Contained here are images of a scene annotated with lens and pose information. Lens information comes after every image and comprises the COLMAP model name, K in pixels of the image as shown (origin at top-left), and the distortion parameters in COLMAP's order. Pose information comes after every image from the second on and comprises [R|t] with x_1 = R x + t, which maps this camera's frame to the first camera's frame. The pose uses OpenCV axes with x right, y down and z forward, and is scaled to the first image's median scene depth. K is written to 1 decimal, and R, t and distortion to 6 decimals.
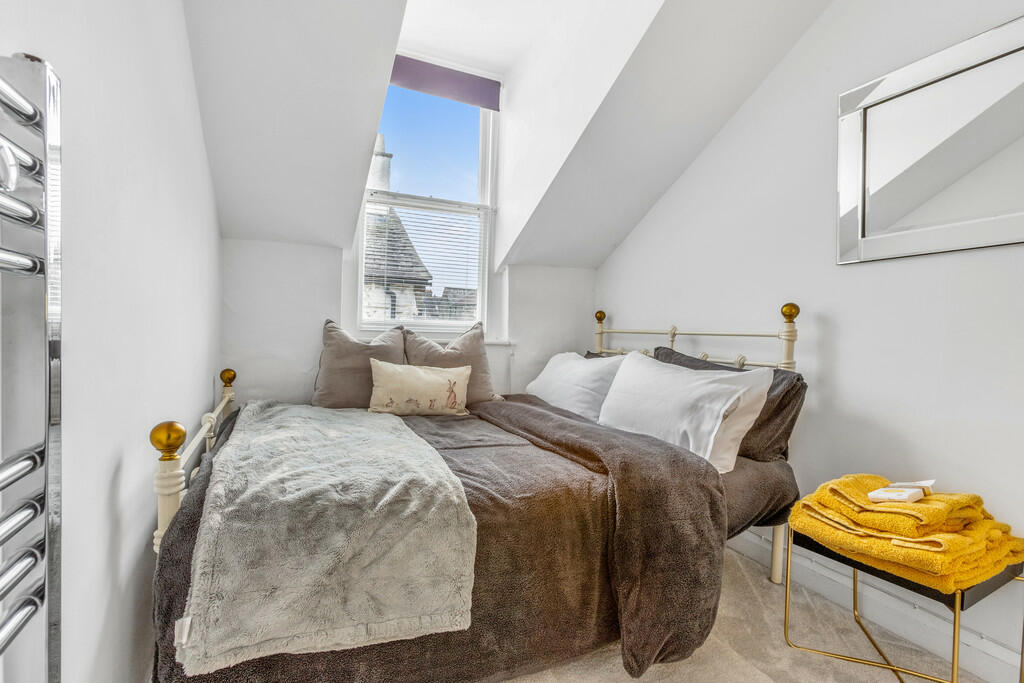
lens RADIAL K [[462.6, 0, 520.9], [0, 462.6, 339.6], [0, 0, 1]] dist [0.013089, 0.000766]
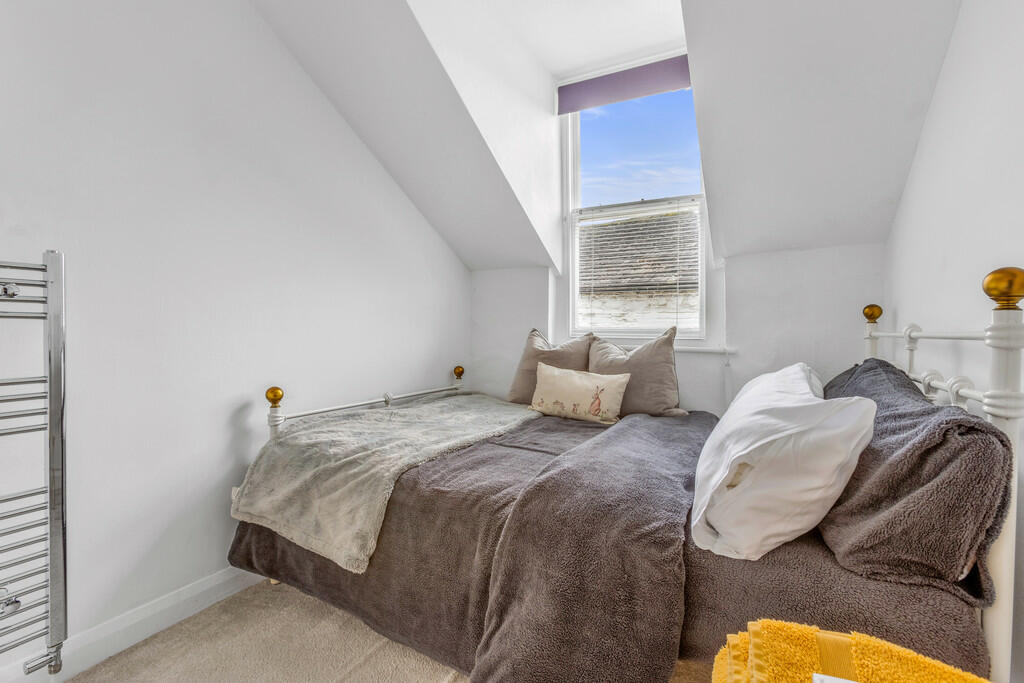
lens RADIAL K [[462.6, 0, 516.9], [0, 462.6, 338.3], [0, 0, 1]] dist [0.013089, 0.000766]
pose [[0.606672, -0.009002, -0.794901, 0.533473], [-0.007261, 0.999831, -0.016864, 0.002070], [0.794919, 0.016003, 0.606504, 0.264373]]
